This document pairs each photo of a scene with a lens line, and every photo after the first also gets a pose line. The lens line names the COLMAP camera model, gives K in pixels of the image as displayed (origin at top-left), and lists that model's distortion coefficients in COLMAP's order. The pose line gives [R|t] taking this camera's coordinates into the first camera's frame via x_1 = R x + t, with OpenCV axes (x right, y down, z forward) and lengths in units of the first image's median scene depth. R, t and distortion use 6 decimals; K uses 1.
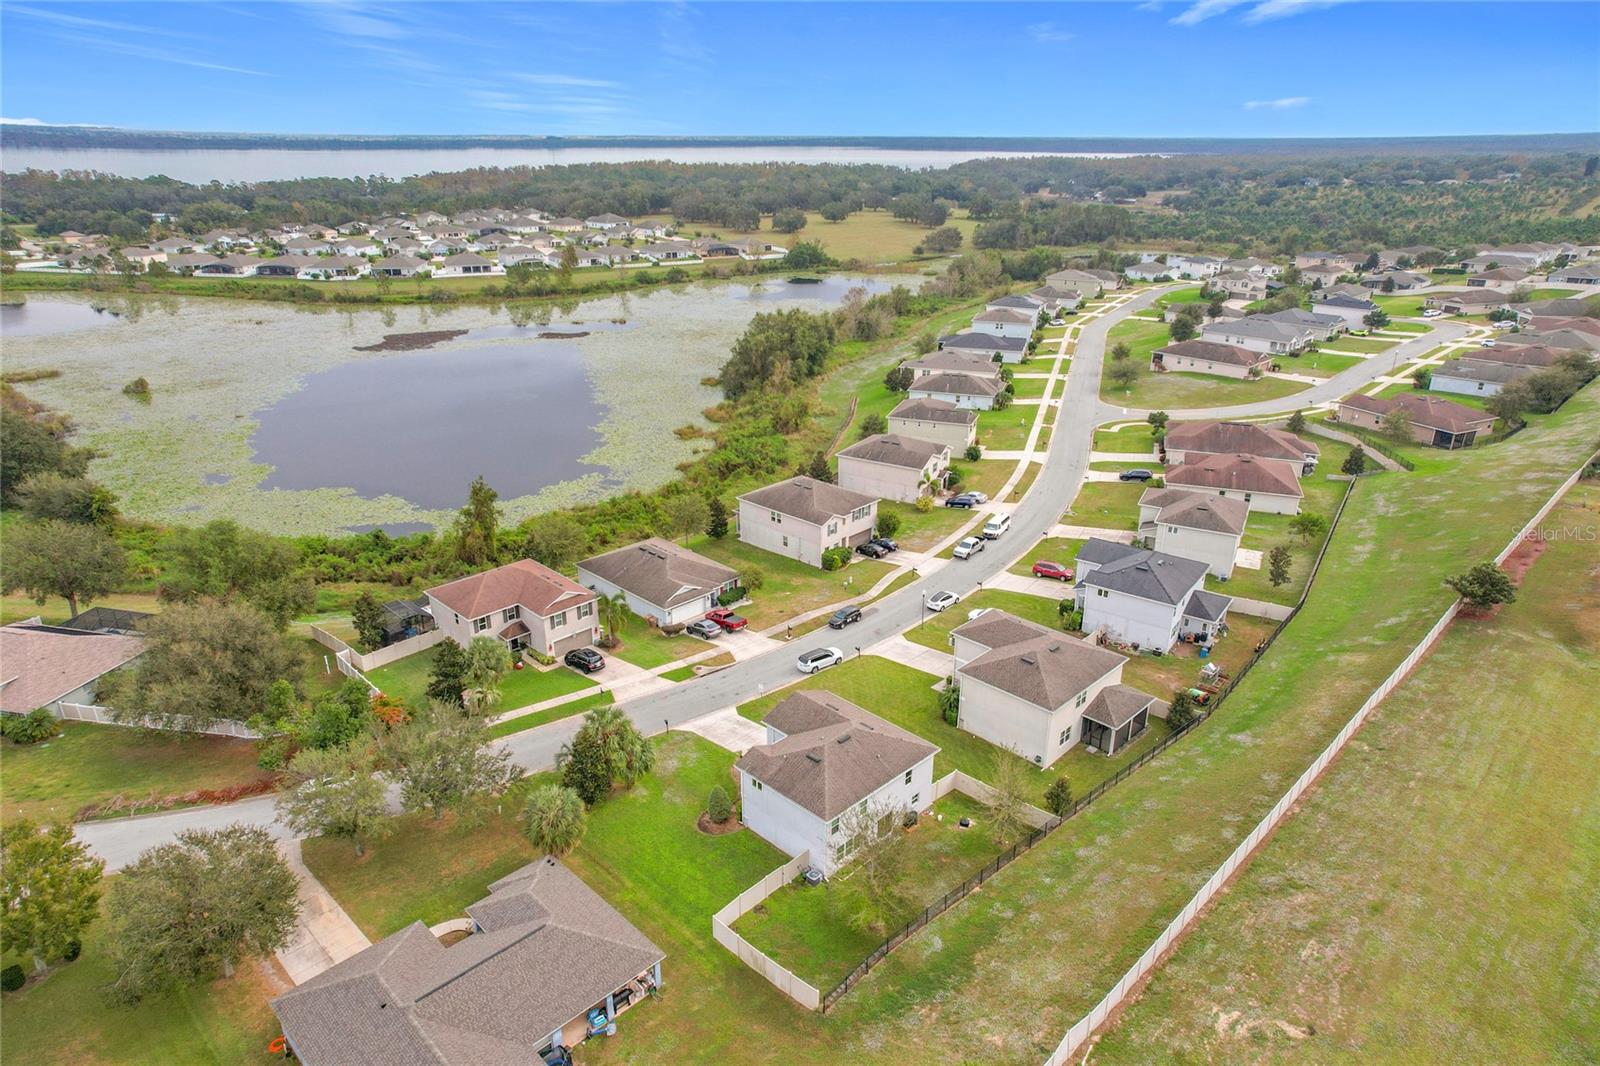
lens RADIAL K [[1010.9, 0, 802.3], [0, 1010.9, 529.5], [0, 0, 1]] dist [-0.023555, 0.052096]
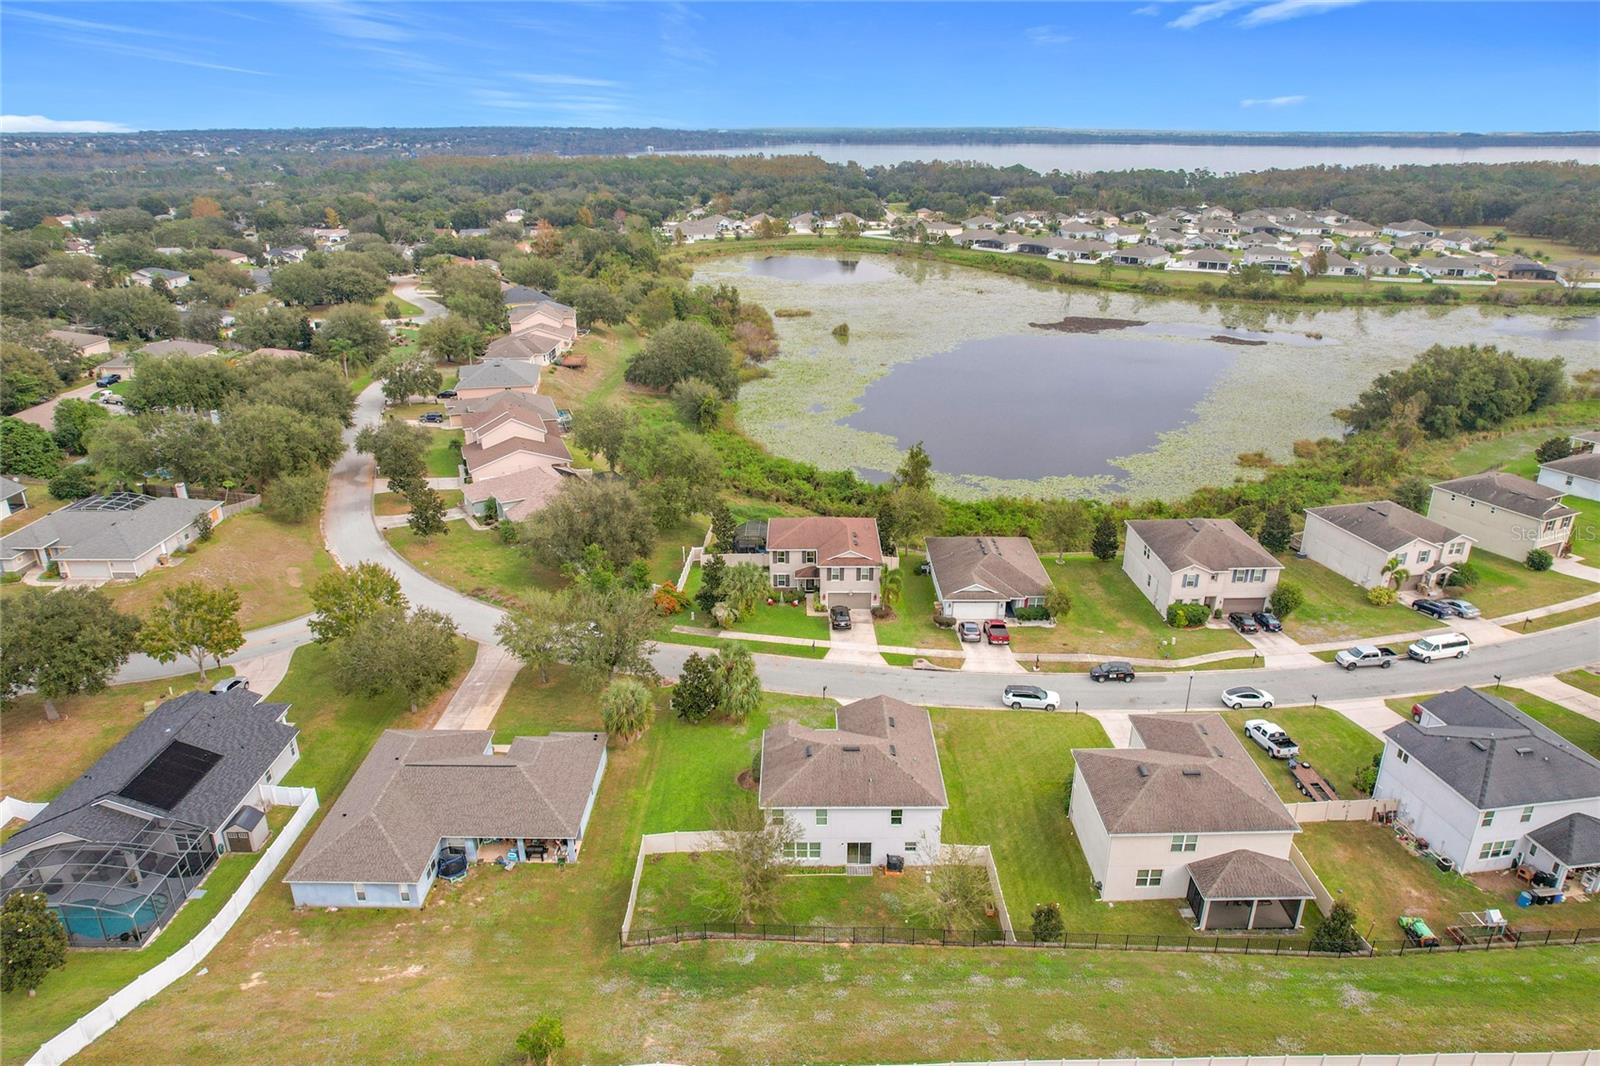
lens RADIAL K [[1027.0, 0, 801.3], [0, 1027.0, 524.1], [0, 0, 1]] dist [-0.062736, 0.058799]
pose [[0.711093, 0.255404, -0.655069, 0.301326], [-0.256872, 0.961656, 0.096098, -0.038846], [0.654495, 0.099934, 0.749433, 0.119068]]
